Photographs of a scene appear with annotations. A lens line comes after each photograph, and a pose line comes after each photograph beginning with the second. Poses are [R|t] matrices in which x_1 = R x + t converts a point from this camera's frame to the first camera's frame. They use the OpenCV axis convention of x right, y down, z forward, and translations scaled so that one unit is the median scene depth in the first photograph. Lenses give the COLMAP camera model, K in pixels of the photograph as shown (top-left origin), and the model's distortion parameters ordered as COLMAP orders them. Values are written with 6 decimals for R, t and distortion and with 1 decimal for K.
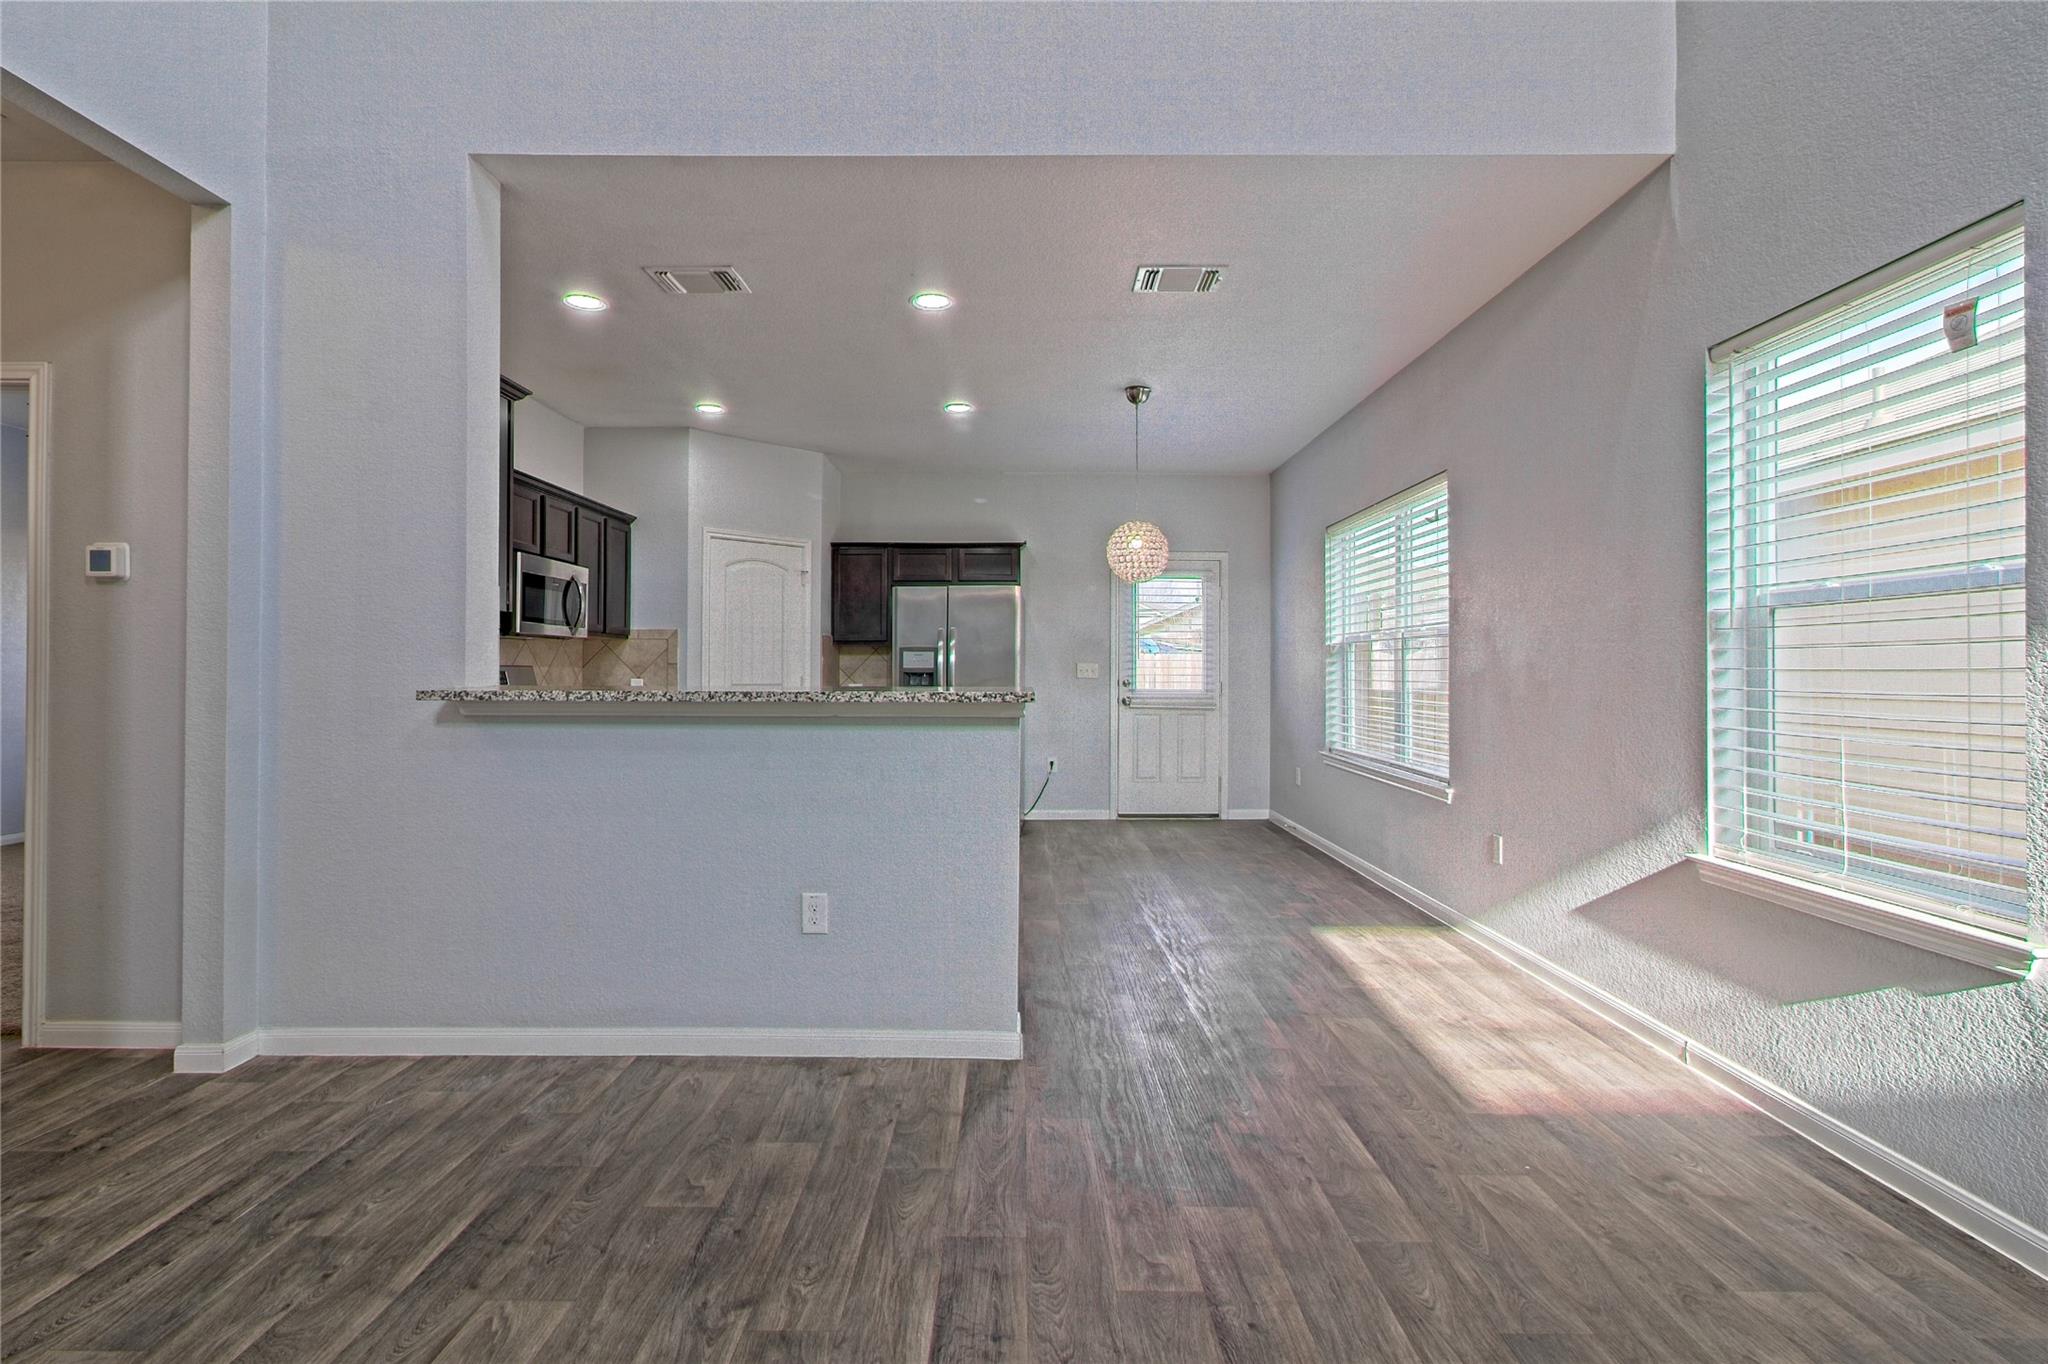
lens RADIAL K [[945.9, 0, 1019.9], [0, 945.9, 665.1], [0, 0, 1]] dist [-0.008785, 0.004850]
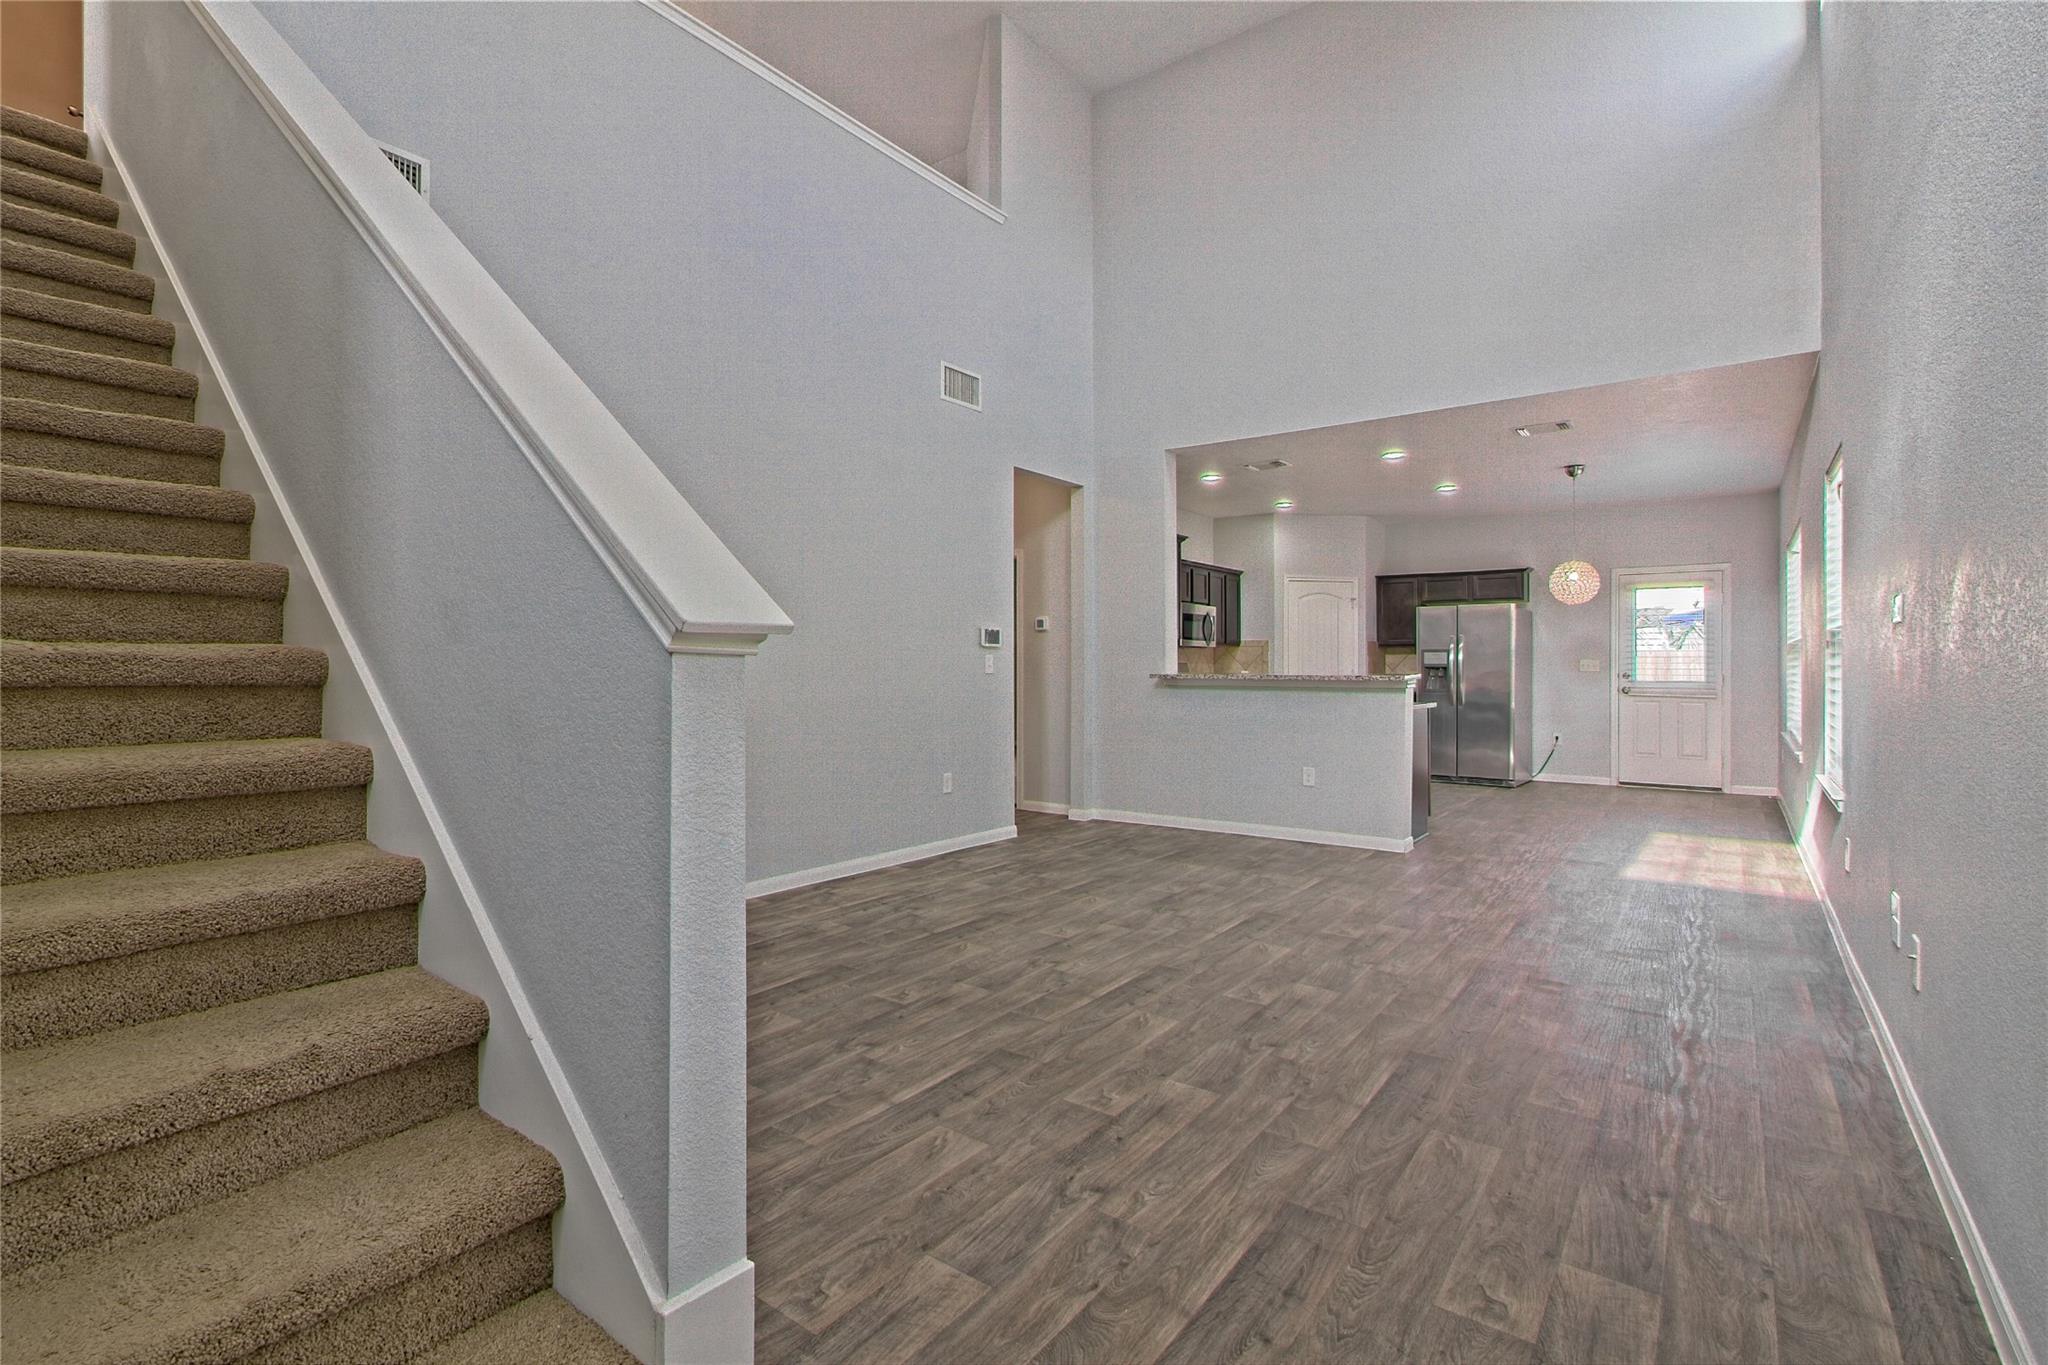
lens RADIAL K [[945.9, 0, 1024.0], [0, 945.9, 667.6], [0, 0, 1]] dist [-0.008785, 0.004850]
pose [[0.817178, -0.004448, -0.576368, 0.197841], [0.007671, 0.999966, 0.003160, -0.001300], [0.576334, -0.007004, 0.817184, -0.492025]]
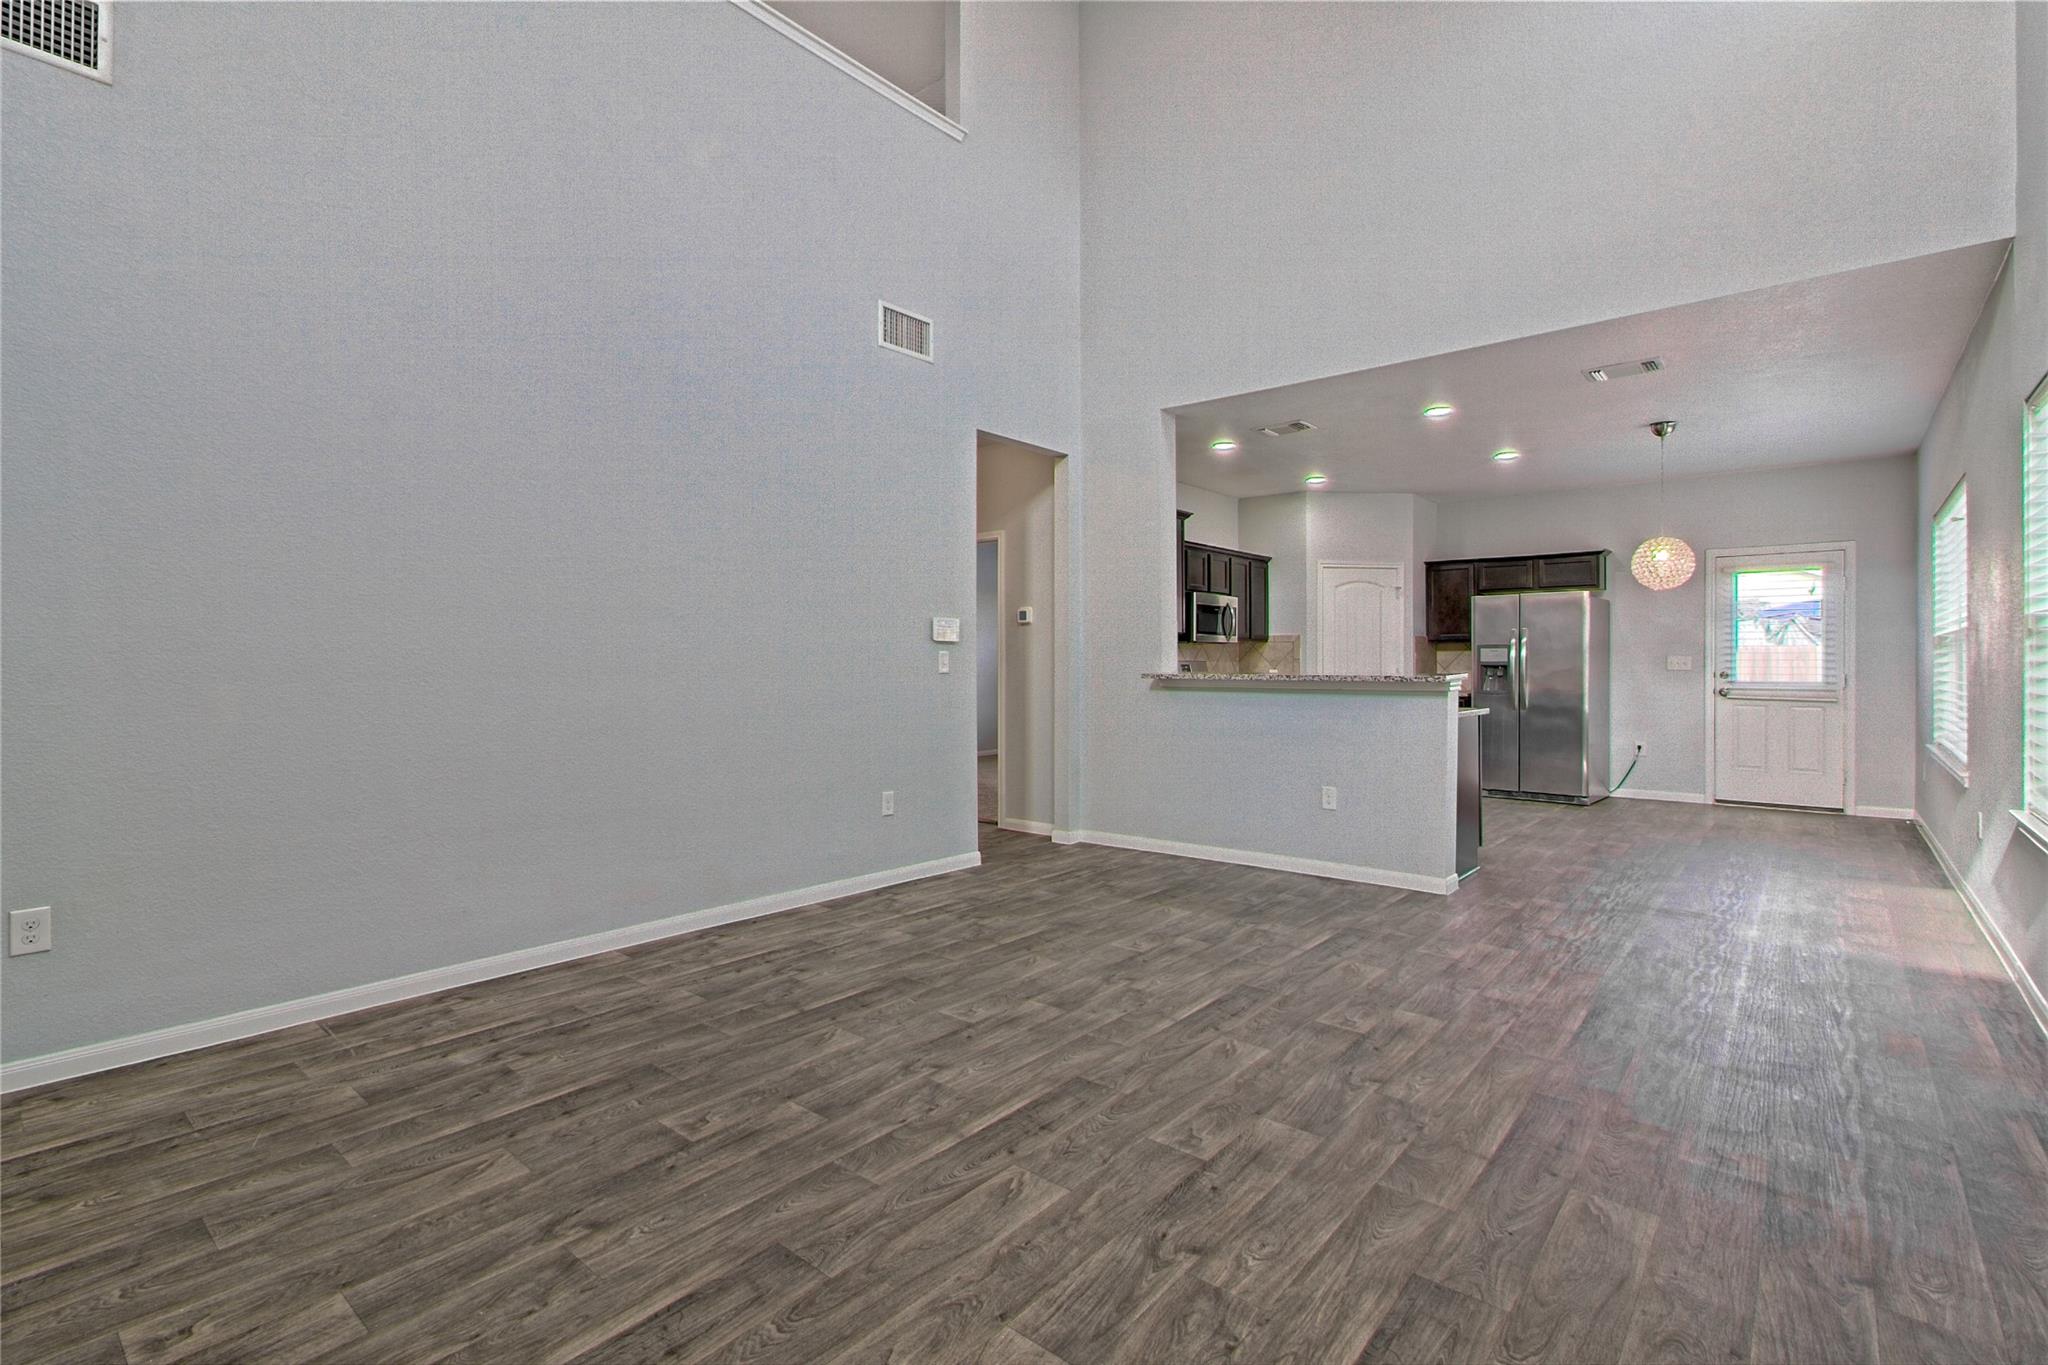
lens RADIAL K [[945.9, 0, 1027.7], [0, 945.9, 656.1], [0, 0, 1]] dist [-0.008785, 0.004850]
pose [[0.782825, -0.011350, -0.622138, 0.173893], [0.008082, 0.999935, -0.008074, 0.000775], [0.622189, 0.001293, 0.782866, -0.298493]]
